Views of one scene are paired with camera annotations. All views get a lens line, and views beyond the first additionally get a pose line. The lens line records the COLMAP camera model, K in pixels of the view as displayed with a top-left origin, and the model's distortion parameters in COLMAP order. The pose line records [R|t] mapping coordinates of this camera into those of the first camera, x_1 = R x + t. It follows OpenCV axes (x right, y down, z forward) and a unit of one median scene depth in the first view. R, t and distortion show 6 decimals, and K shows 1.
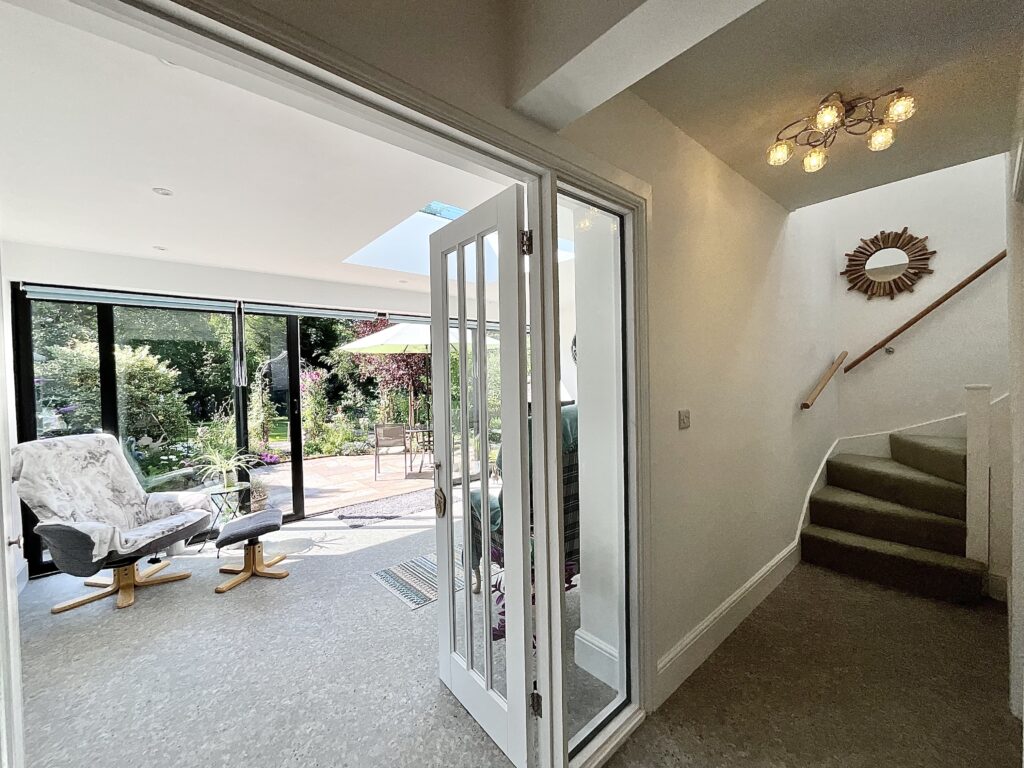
lens RADIAL K [[416.8, 0, 510.6], [0, 416.8, 382.4], [0, 0, 1]] dist [-0.000022, -0.000430]
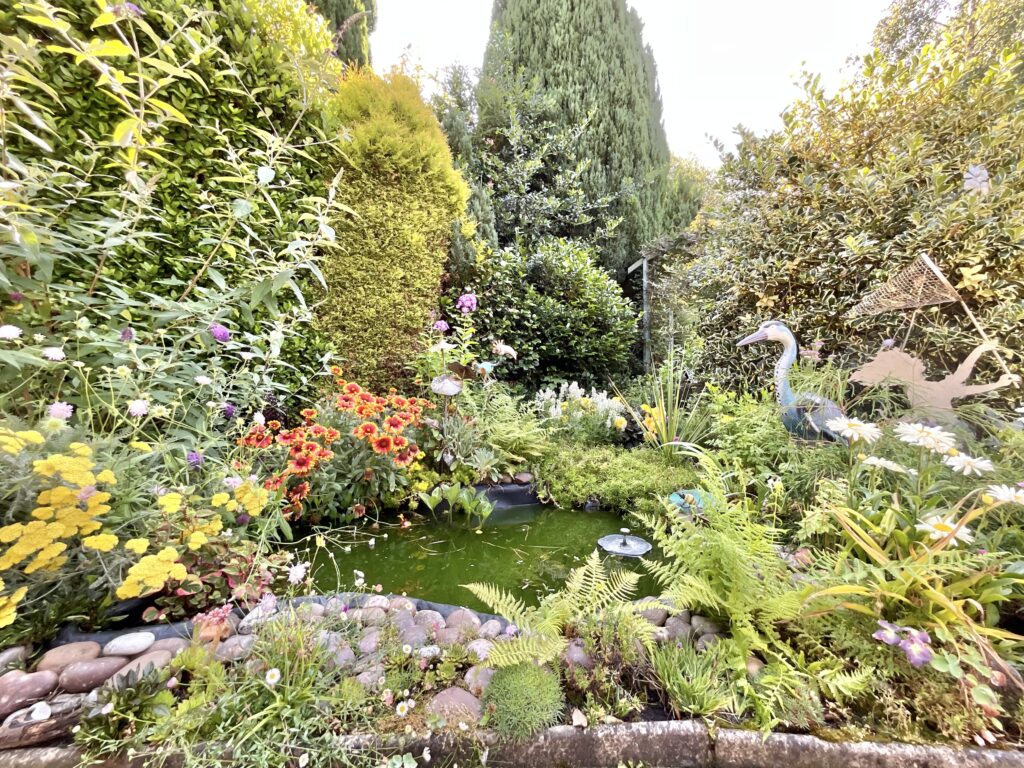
lens RADIAL K [[416.8, 0, 512.2], [0, 416.8, 385.1], [0, 0, 1]] dist [-0.000022, -0.000430]
pose [[-0.109674, 0.018626, -0.993793, -0.437811], [-0.015754, 0.999666, 0.020474, 0.106310], [0.993843, 0.017902, -0.109344, 0.579672]]
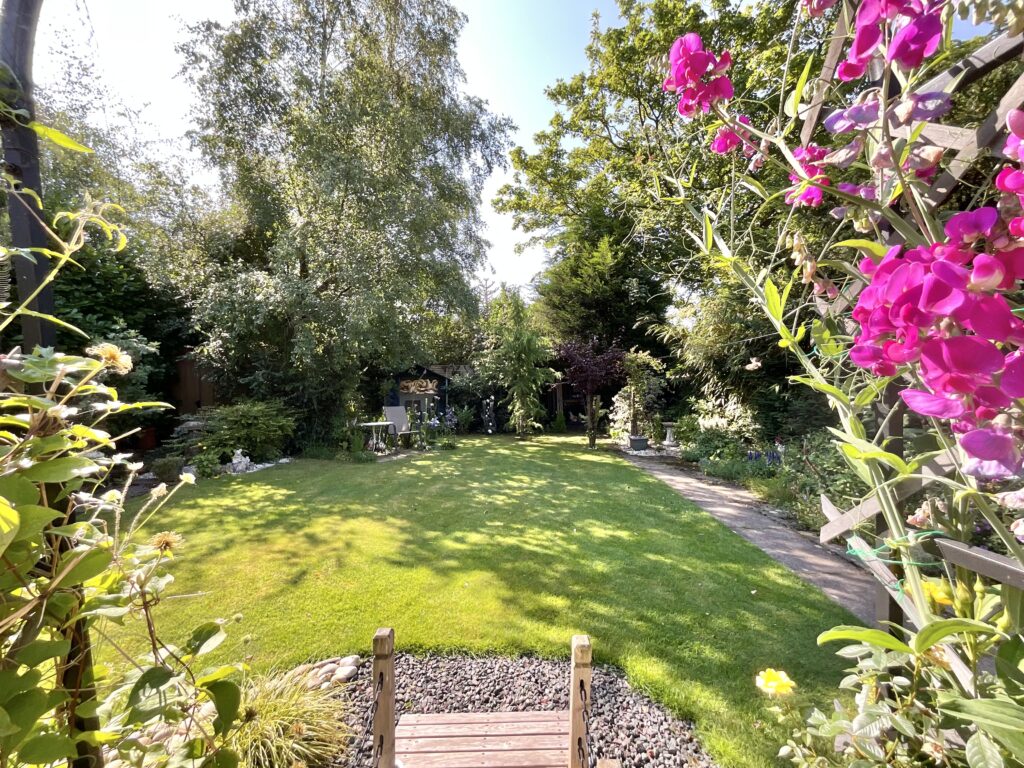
lens RADIAL K [[416.8, 0, 511.5], [0, 416.8, 384.7], [0, 0, 1]] dist [-0.000022, -0.000430]
pose [[0.773973, 0.004040, -0.633206, -0.489245], [-0.005519, 0.999985, -0.000366, 0.018330], [0.633195, 0.003778, 0.773983, 0.930402]]
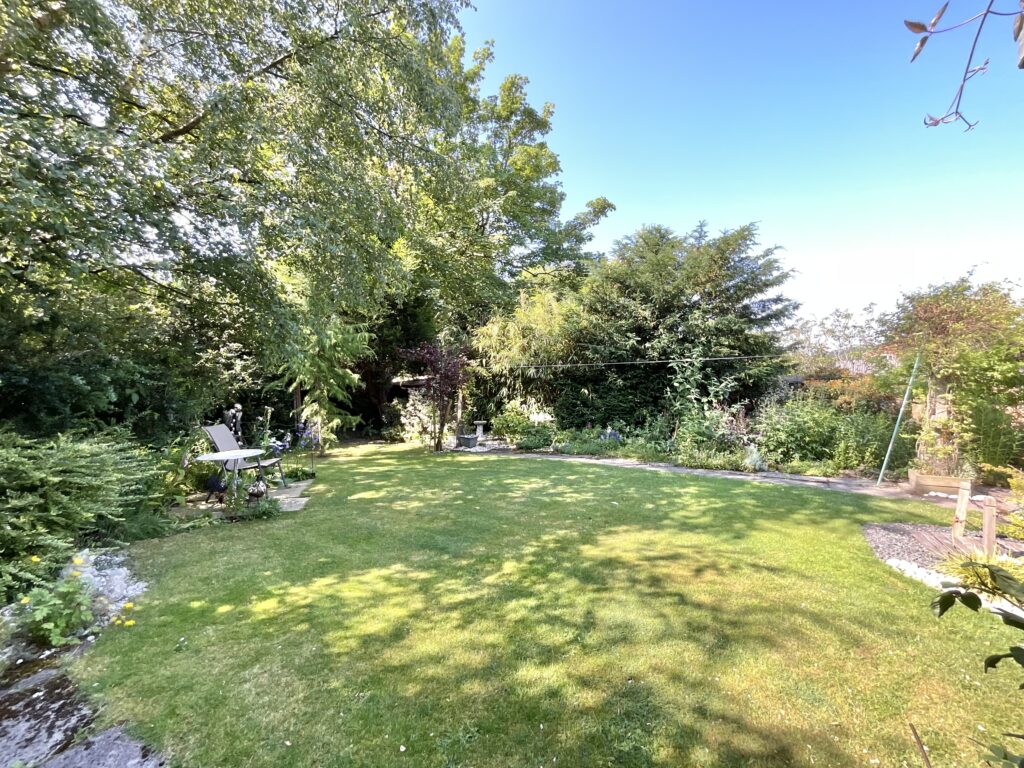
lens RADIAL K [[416.8, 0, 512.0], [0, 416.8, 382.3], [0, 0, 1]] dist [-0.000022, -0.000430]
pose [[0.948327, 0.008396, 0.317184, -1.071204], [-0.004046, 0.999889, -0.014371, 0.014975], [-0.317269, 0.012345, 0.948255, 0.817021]]
